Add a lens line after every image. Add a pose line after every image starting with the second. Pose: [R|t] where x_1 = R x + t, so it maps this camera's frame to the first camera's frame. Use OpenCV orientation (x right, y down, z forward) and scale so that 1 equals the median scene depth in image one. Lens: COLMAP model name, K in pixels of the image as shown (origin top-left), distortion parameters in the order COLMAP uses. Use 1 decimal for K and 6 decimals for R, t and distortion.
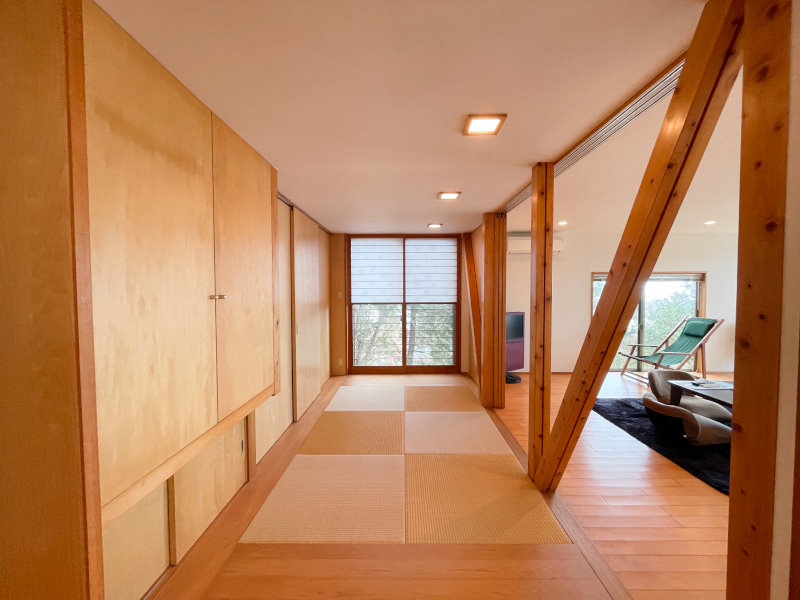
lens RADIAL K [[322.6, 0, 402.0], [0, 322.6, 299.2], [0, 0, 1]] dist [-0.000693, 0.000069]
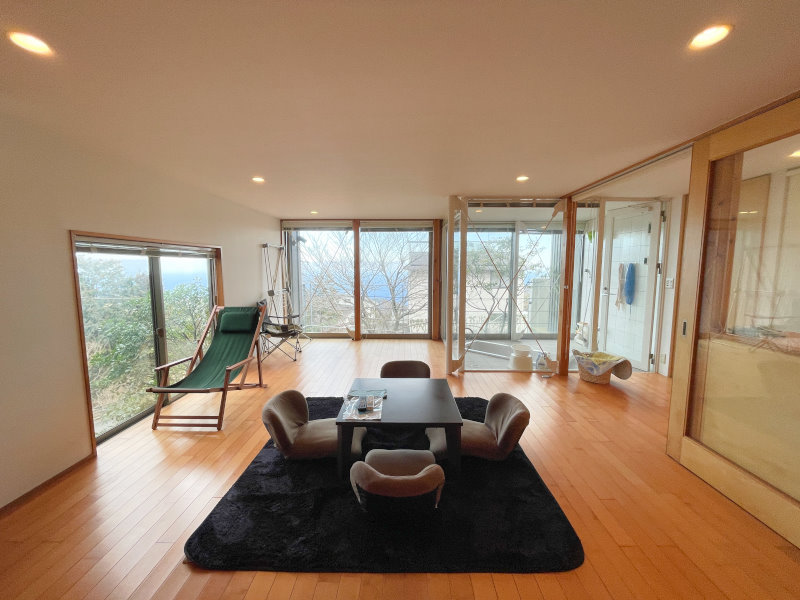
lens RADIAL K [[322.6, 0, 402.0], [0, 322.6, 299.2], [0, 0, 1]] dist [-0.000693, 0.000069]
pose [[-0.004176, -0.093176, 0.995641, 0.162679], [0.036125, 0.994986, 0.093266, -0.017086], [-0.999339, 0.036357, -0.000789, 0.580153]]
